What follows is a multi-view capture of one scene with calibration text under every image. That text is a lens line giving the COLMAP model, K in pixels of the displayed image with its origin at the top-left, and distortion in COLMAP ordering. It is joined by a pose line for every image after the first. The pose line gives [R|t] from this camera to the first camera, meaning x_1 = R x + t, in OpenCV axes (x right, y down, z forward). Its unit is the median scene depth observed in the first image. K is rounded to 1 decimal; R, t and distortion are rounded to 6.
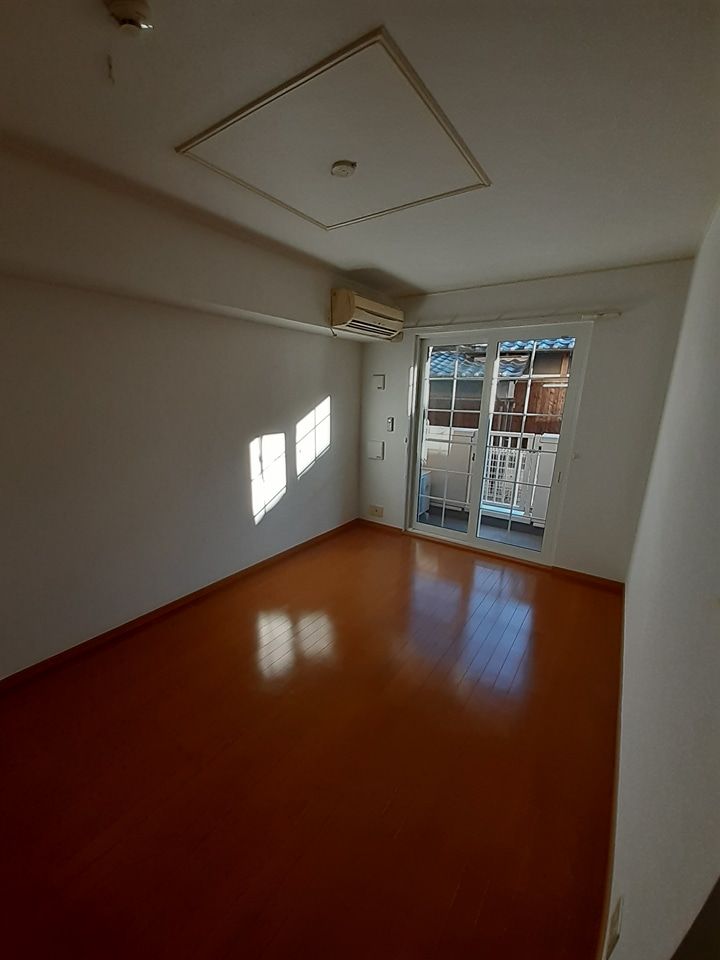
lens RADIAL K [[380.4, 0, 354.1], [0, 380.4, 486.6], [0, 0, 1]] dist [0.000106, -0.000214]
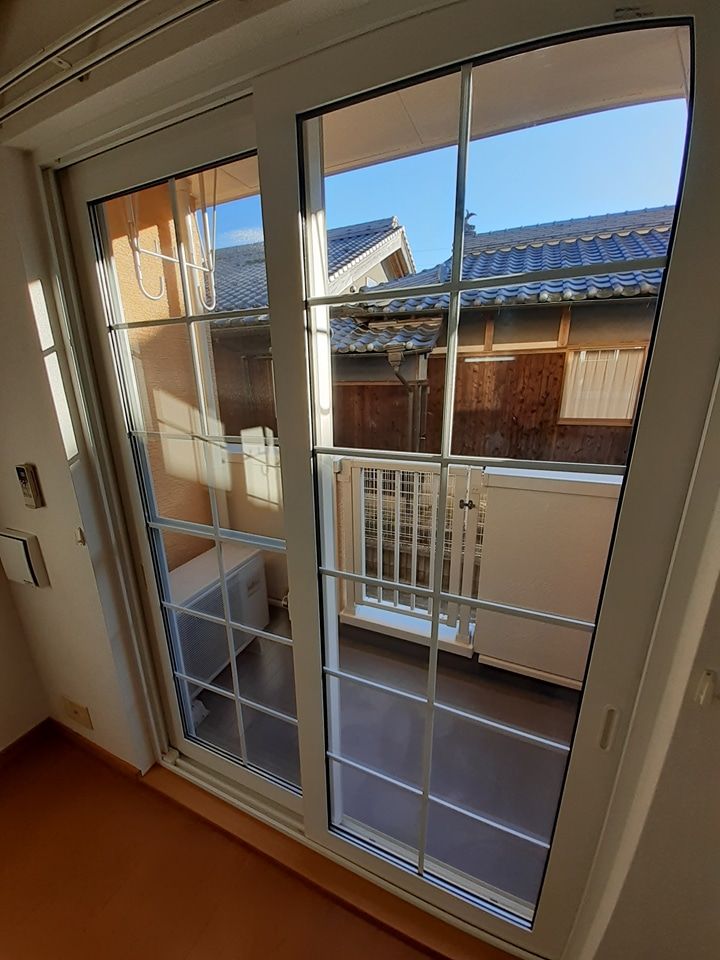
lens RADIAL K [[380.4, 0, 358.4], [0, 380.4, 482.9], [0, 0, 1]] dist [0.000106, -0.000214]
pose [[0.978059, -0.085893, 0.189798, 0.150258], [0.080657, 0.996122, 0.035155, -0.079493], [-0.192081, -0.019075, 0.981194, 0.336855]]
